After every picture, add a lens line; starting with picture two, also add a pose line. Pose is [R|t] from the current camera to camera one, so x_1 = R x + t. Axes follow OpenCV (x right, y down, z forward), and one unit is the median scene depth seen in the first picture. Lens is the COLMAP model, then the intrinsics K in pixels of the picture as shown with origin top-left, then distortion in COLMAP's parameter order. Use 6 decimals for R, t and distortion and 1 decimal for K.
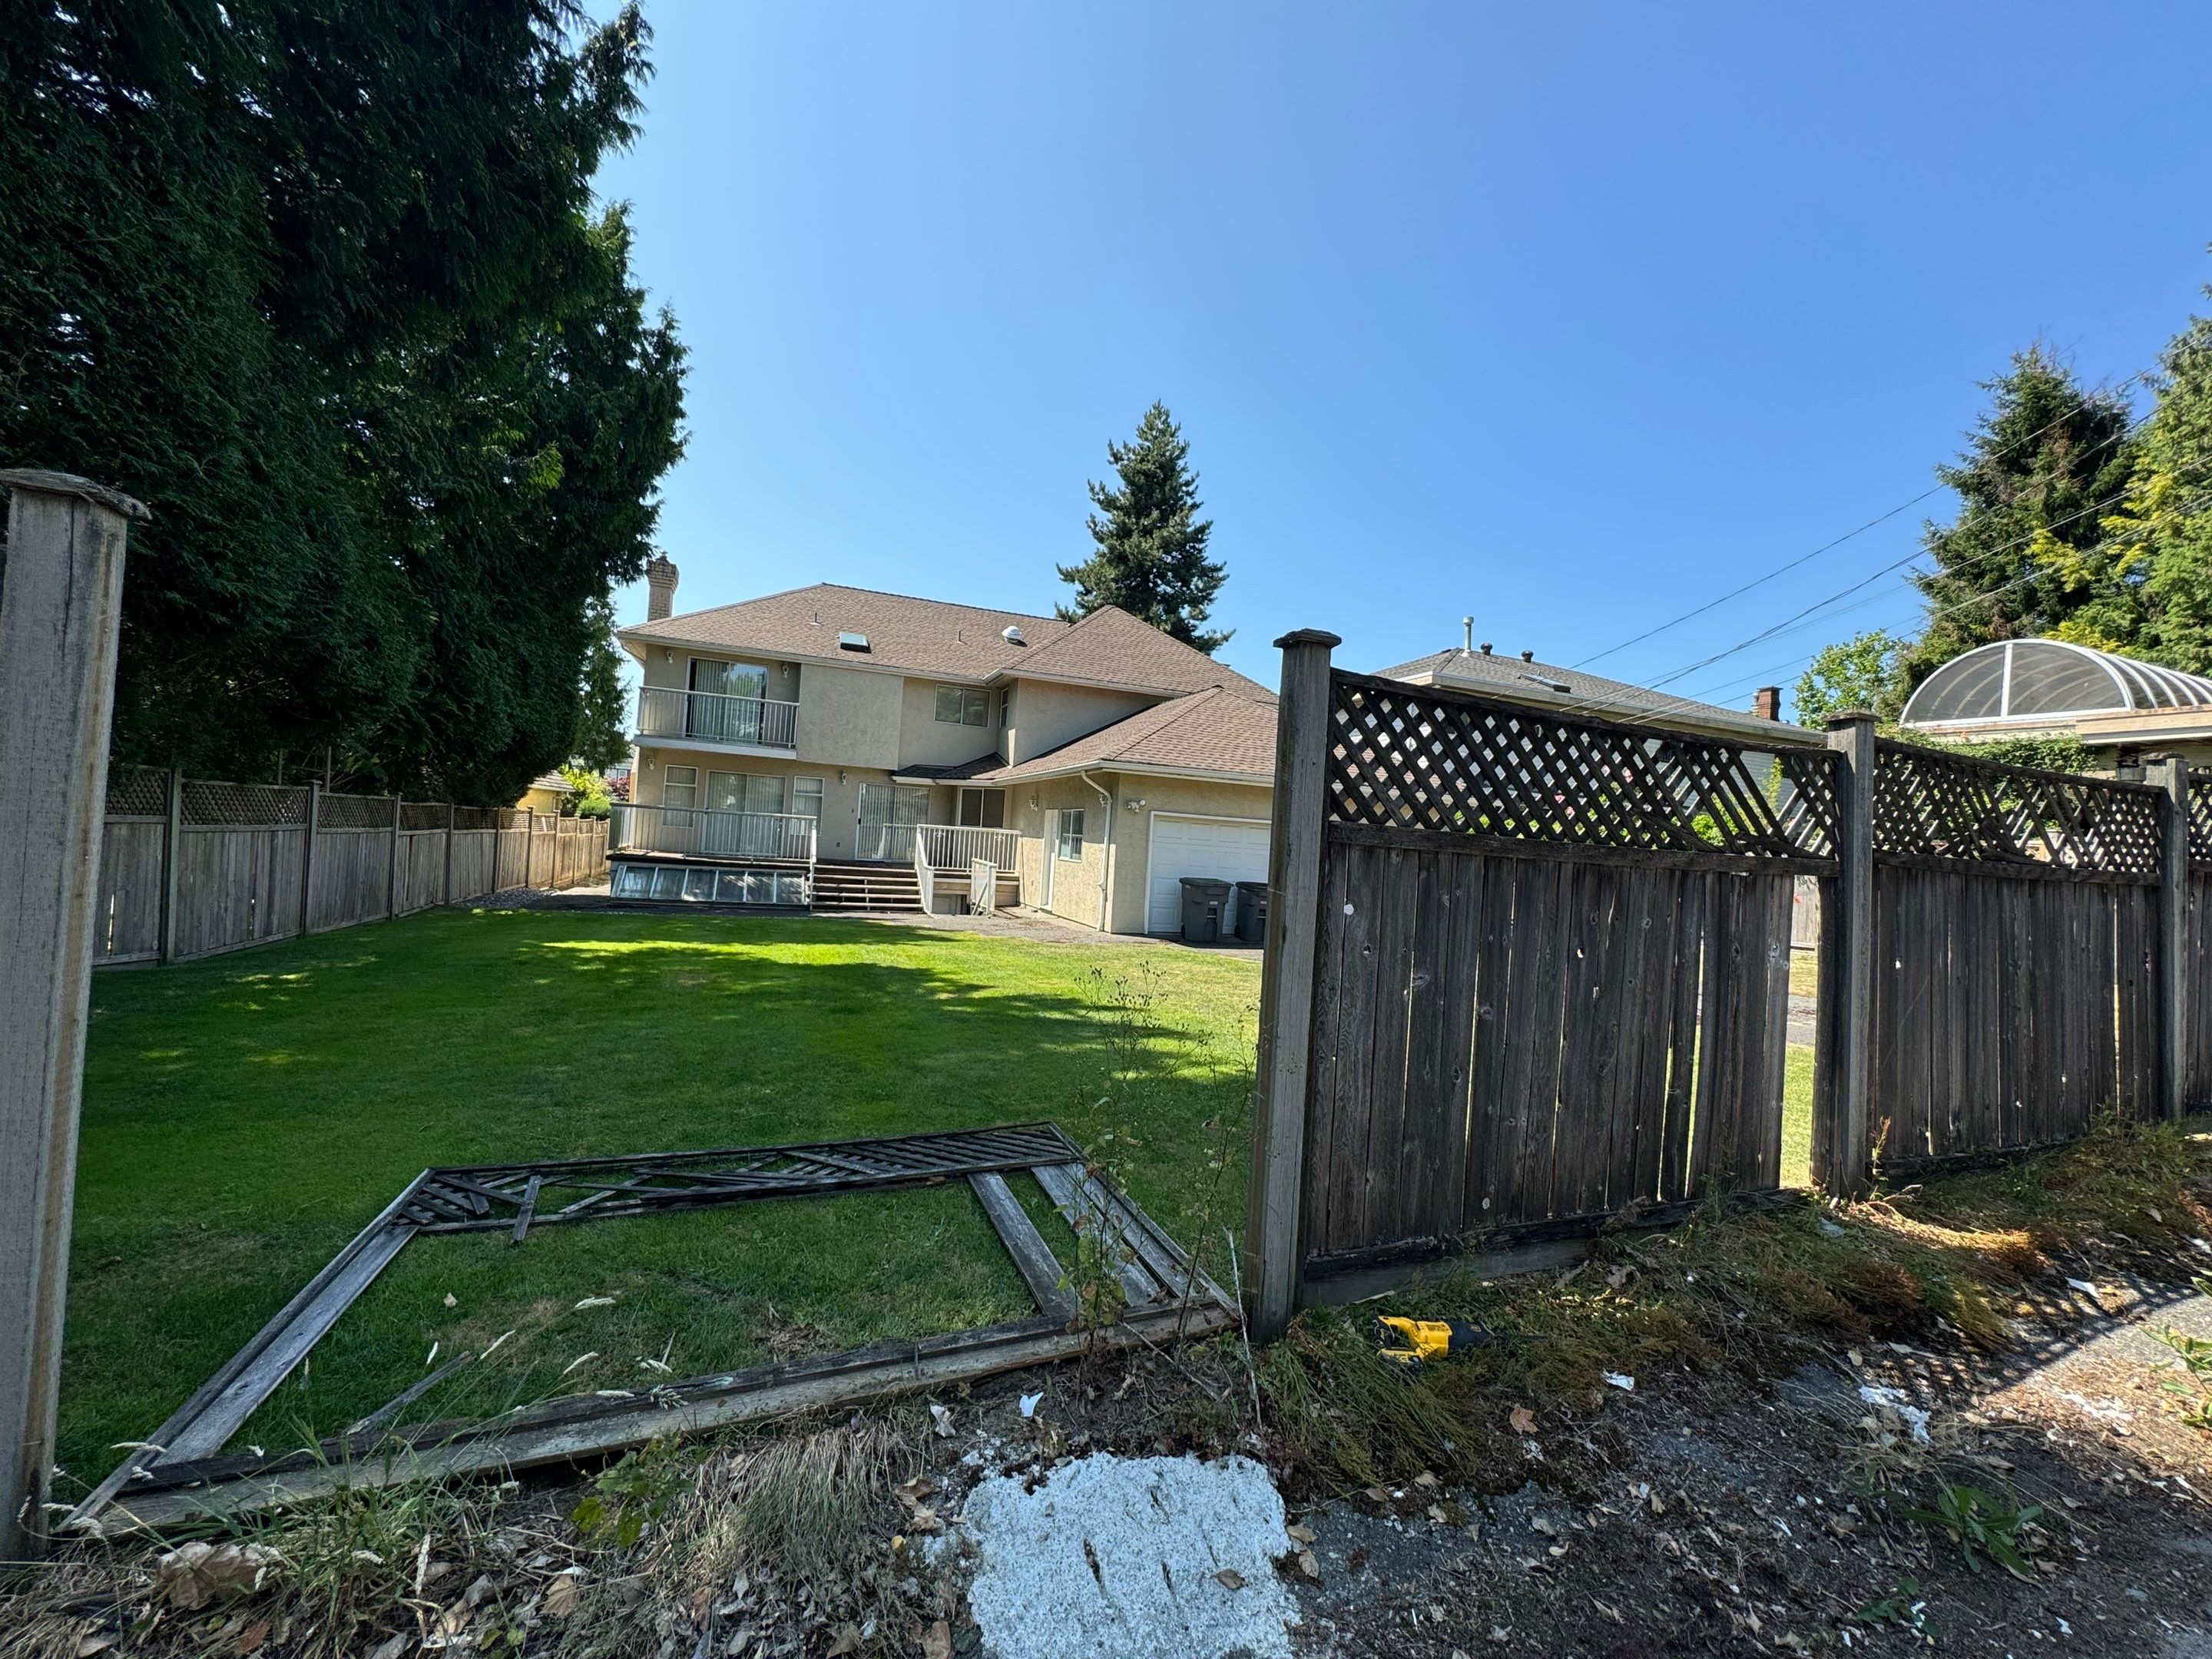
lens RADIAL K [[885.7, 0, 1105.5], [0, 885.7, 831.9], [0, 0, 1]] dist [-0.004451, 0.001093]
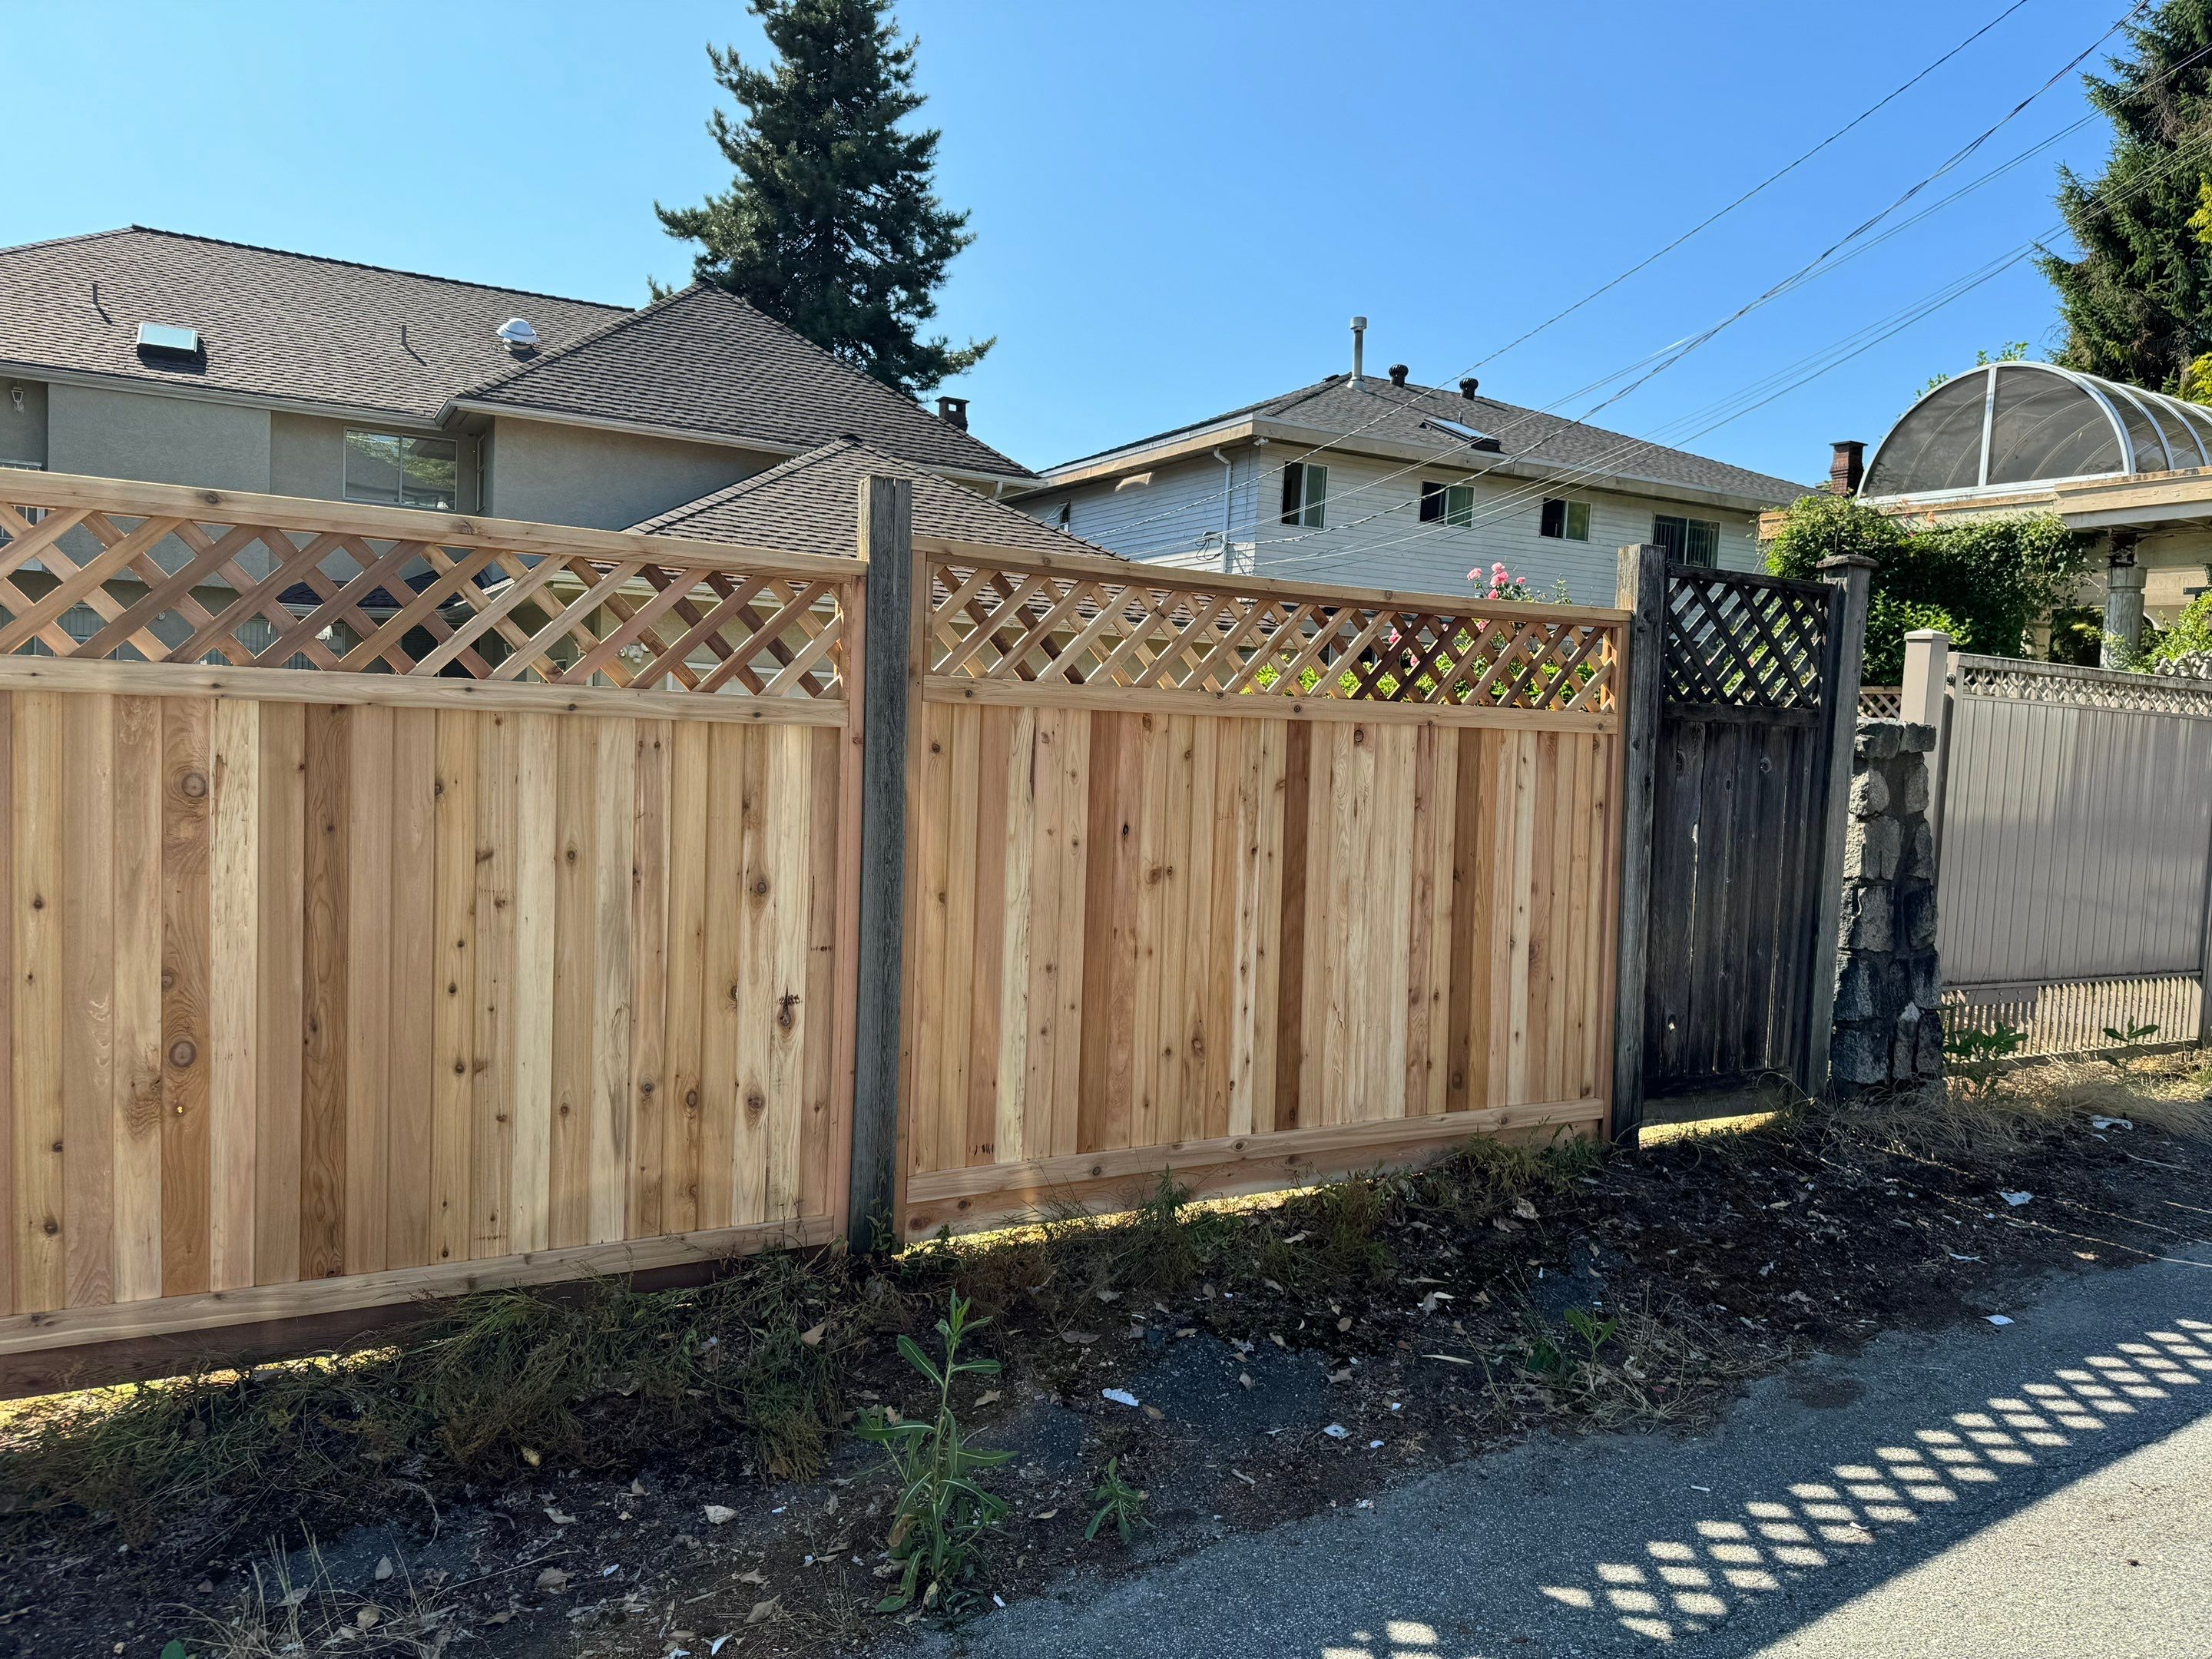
lens RADIAL K [[1553.1, 0, 1119.6], [0, 1553.1, 828.0], [0, 0, 1]] dist [0.039586, -0.046931]
pose [[0.988894, -0.030409, 0.145480, 0.151303], [0.018483, 0.996408, 0.082636, 0.004777], [-0.147471, -0.079029, 0.985904, -0.015507]]
